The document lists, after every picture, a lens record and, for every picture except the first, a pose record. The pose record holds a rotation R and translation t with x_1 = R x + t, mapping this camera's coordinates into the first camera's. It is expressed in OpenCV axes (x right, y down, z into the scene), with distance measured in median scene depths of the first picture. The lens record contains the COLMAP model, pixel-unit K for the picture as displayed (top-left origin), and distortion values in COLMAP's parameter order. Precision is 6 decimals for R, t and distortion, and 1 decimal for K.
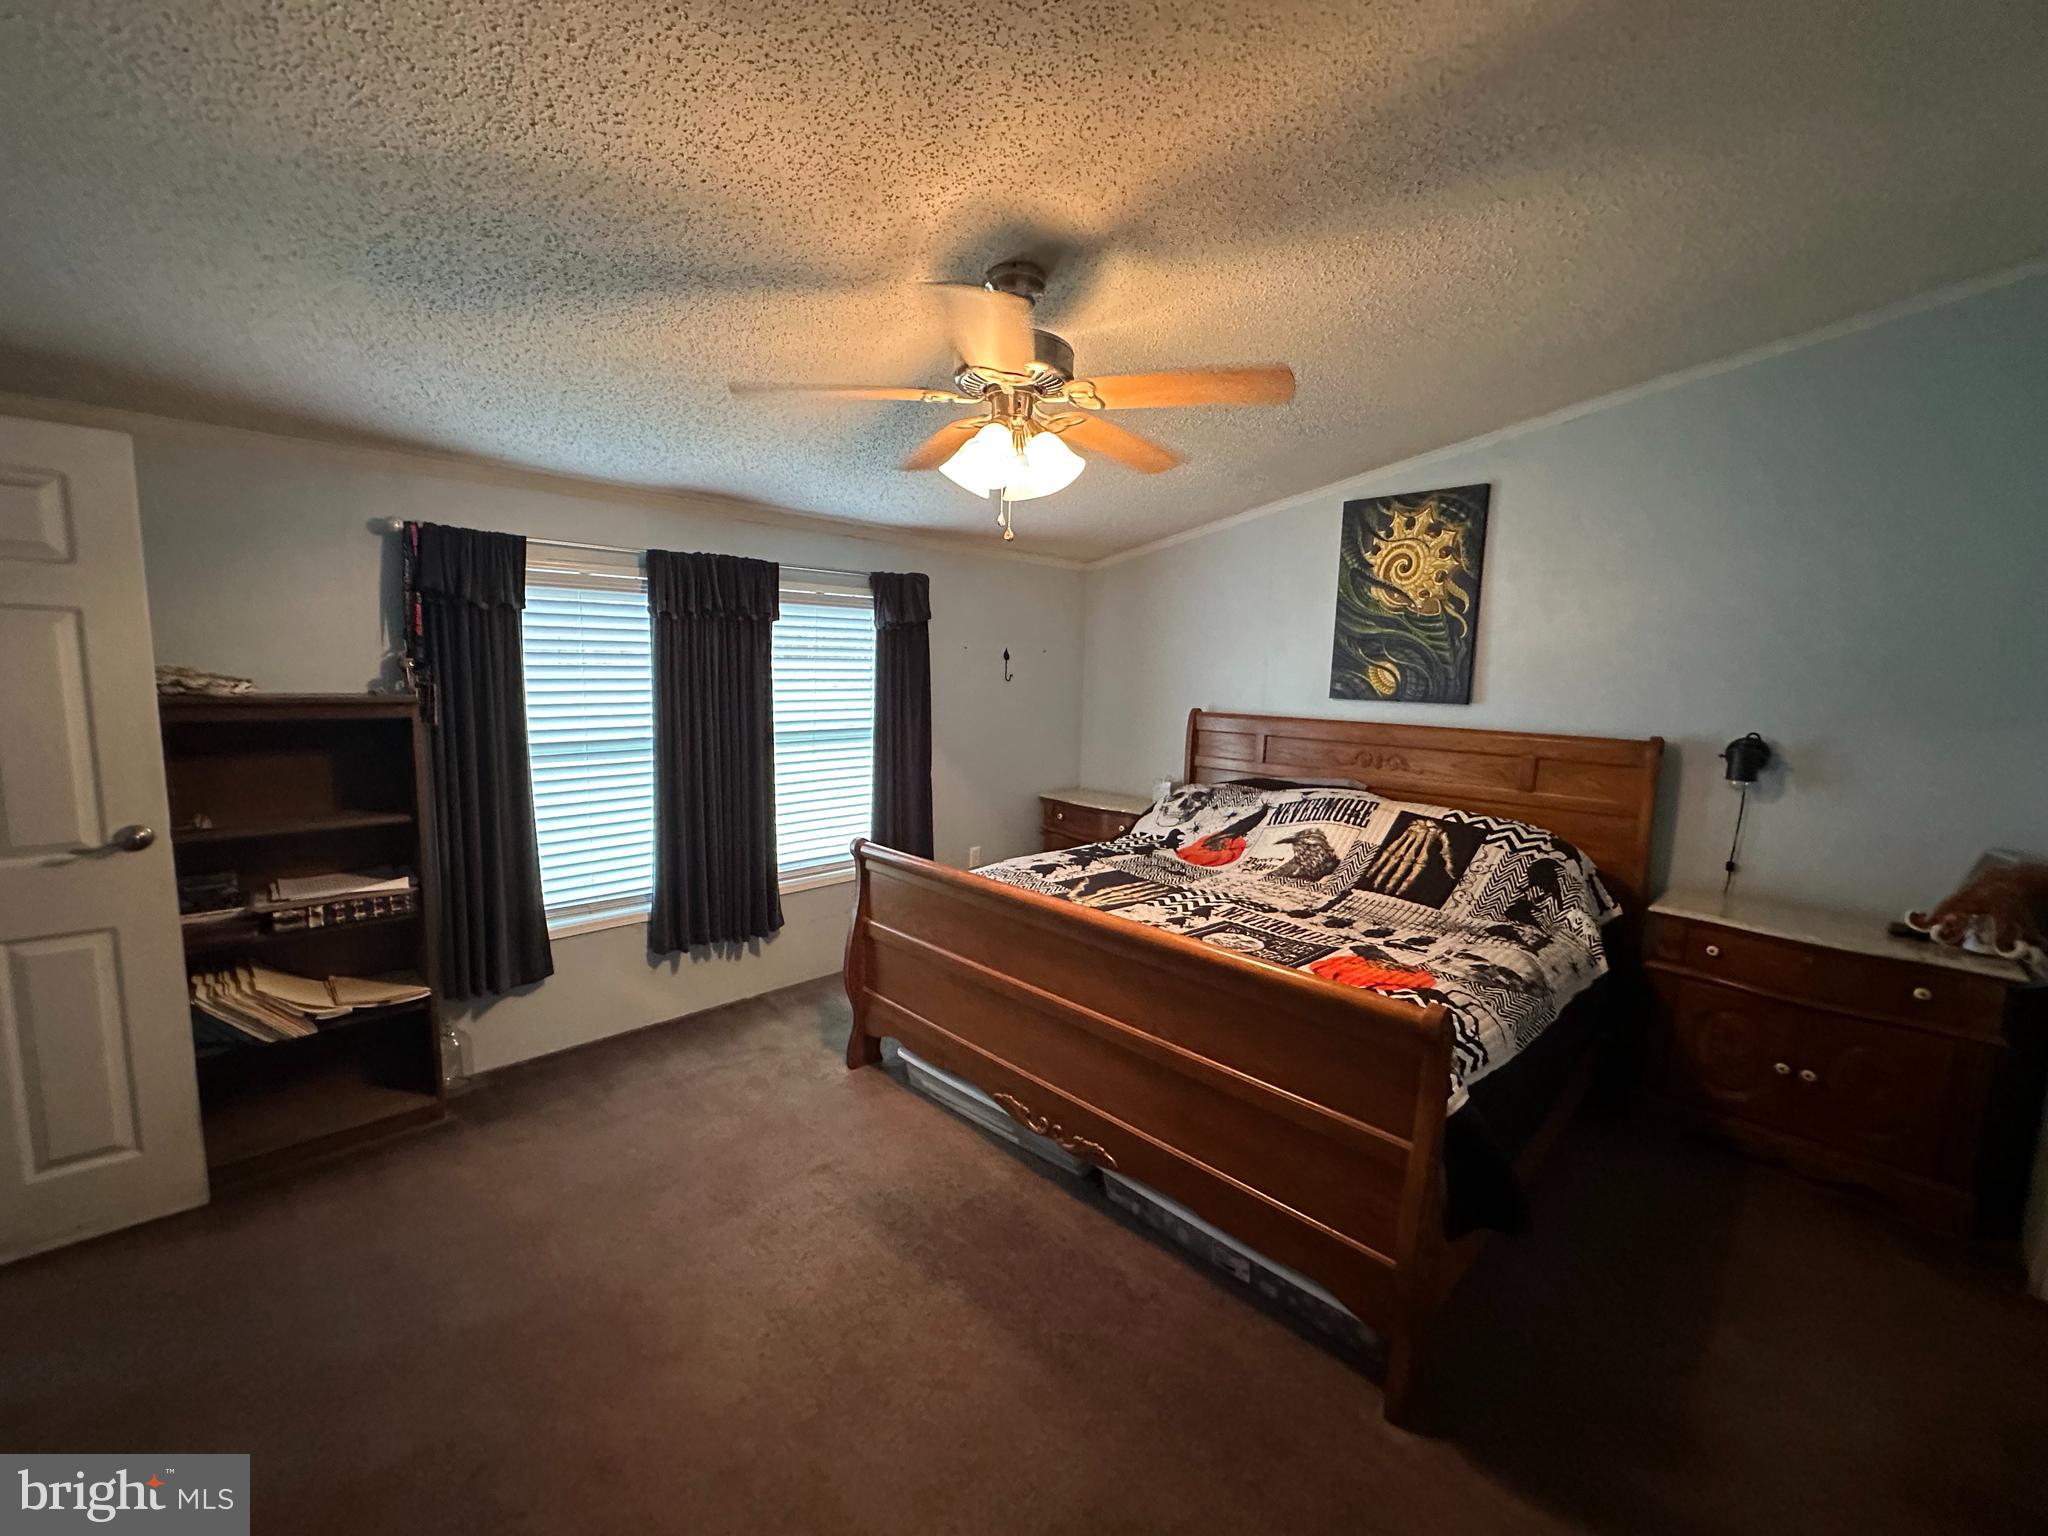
lens RADIAL K [[818.3, 0, 1025.8], [0, 818.3, 766.8], [0, 0, 1]] dist [-0.004912, 0.000902]
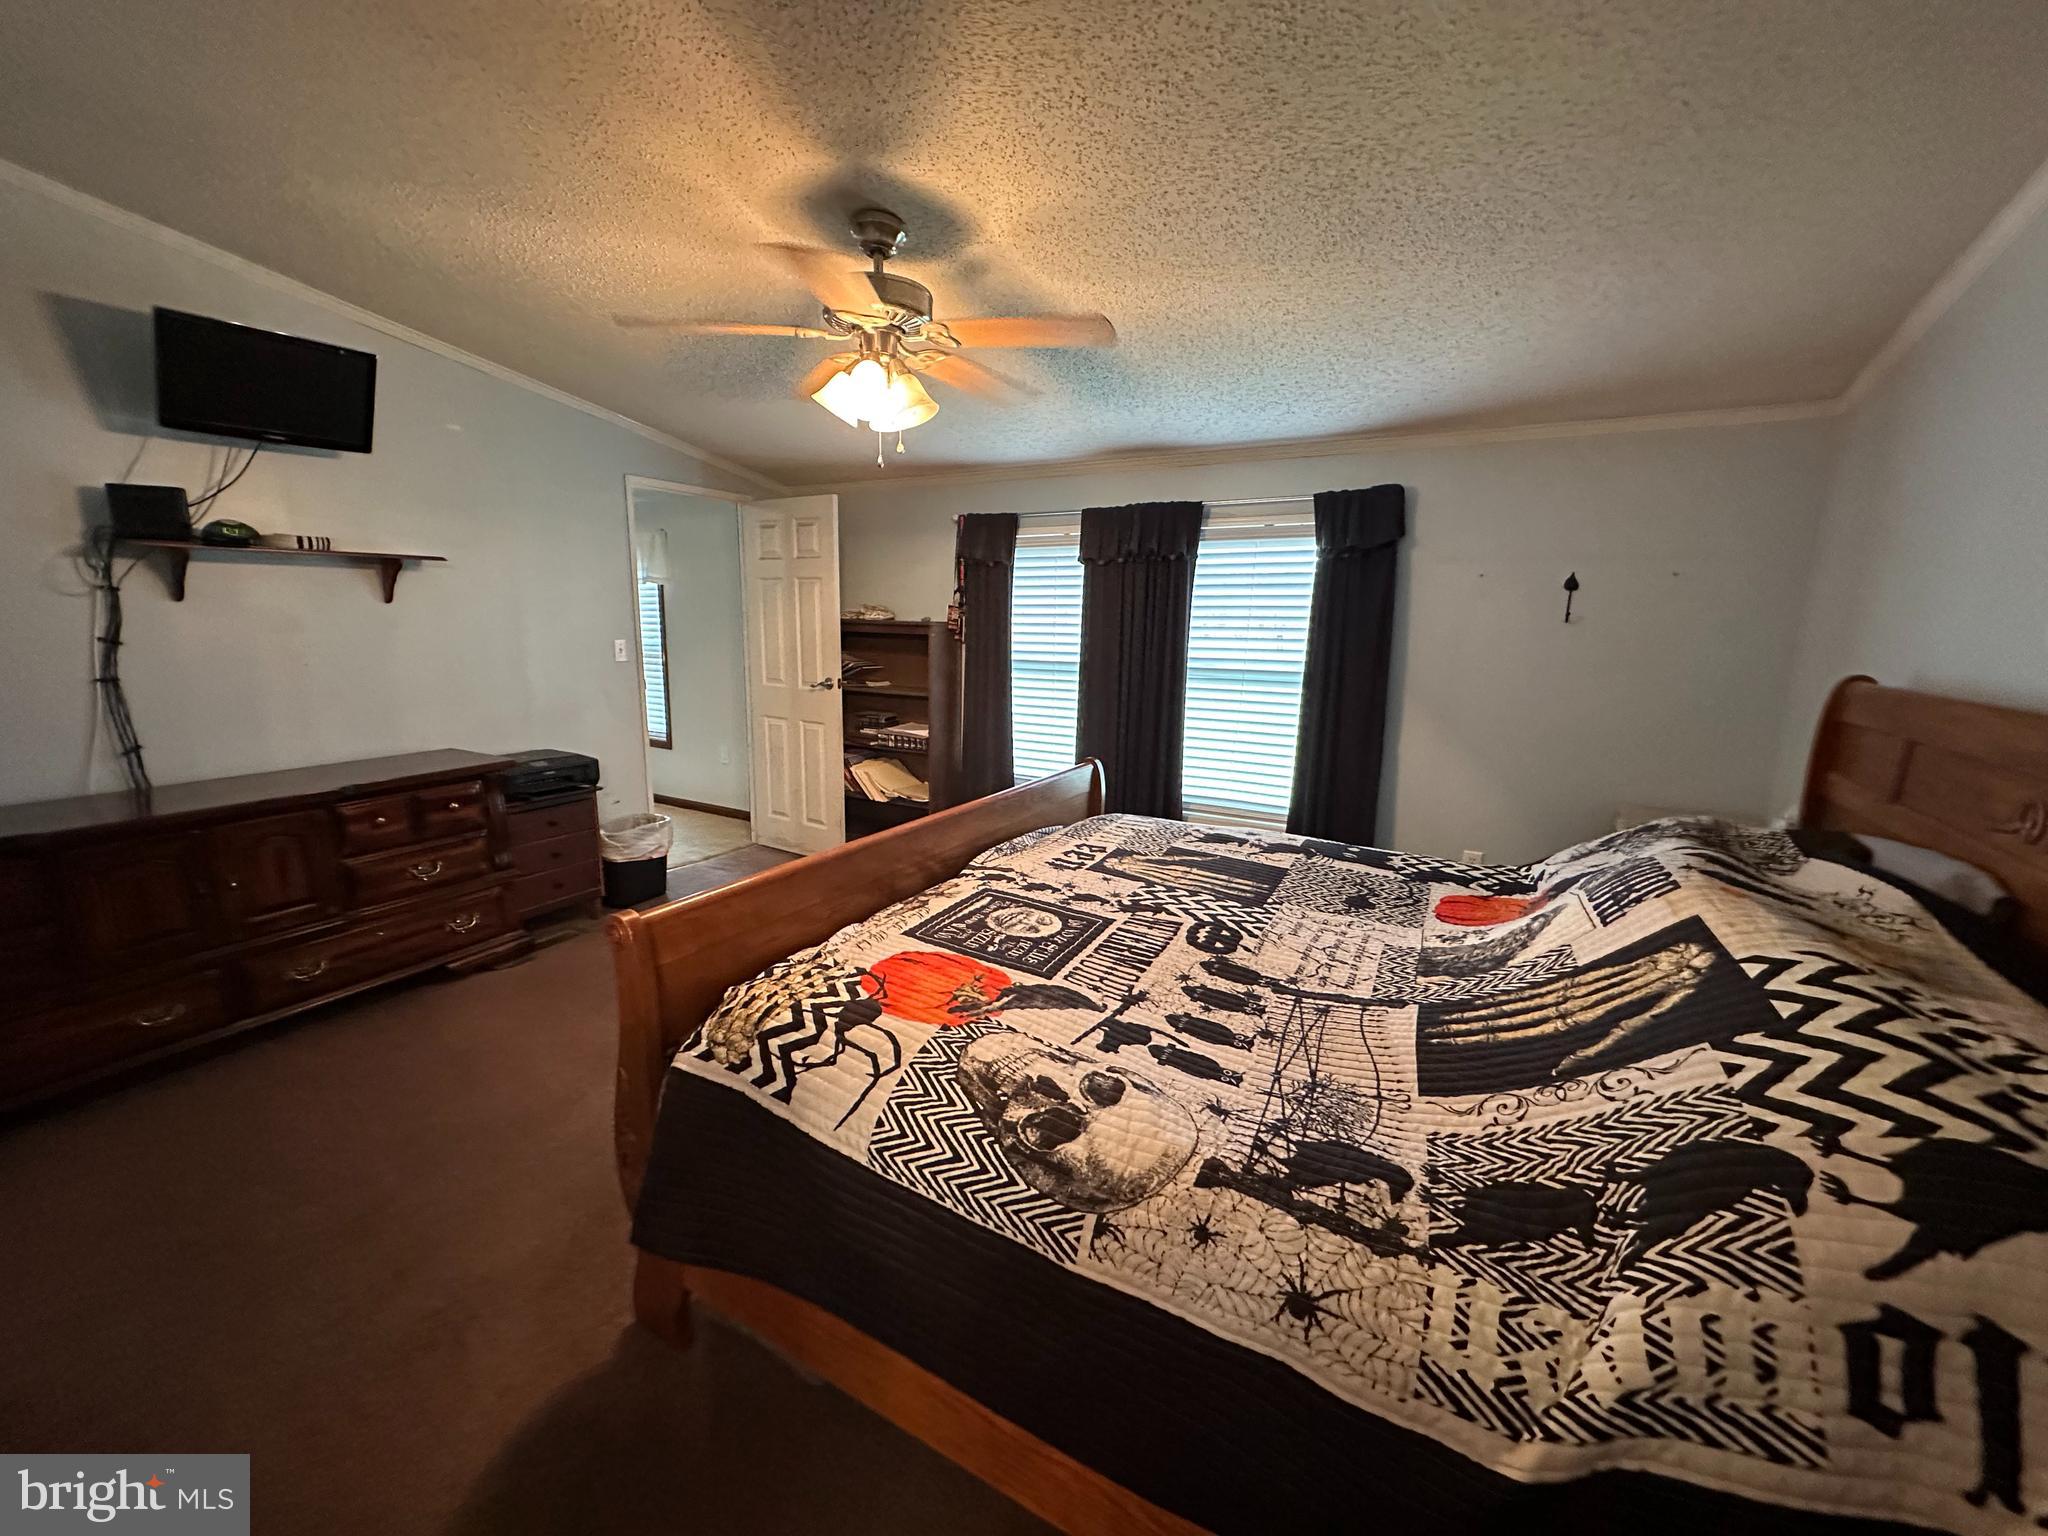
lens RADIAL K [[818.3, 0, 1020.0], [0, 818.3, 766.5], [0, 0, 1]] dist [-0.004912, 0.000902]
pose [[0.261452, 0.156642, -0.952421, 0.877509], [-0.130408, 0.983429, 0.125943, -0.027619], [0.956366, 0.091275, 0.277546, 0.685334]]
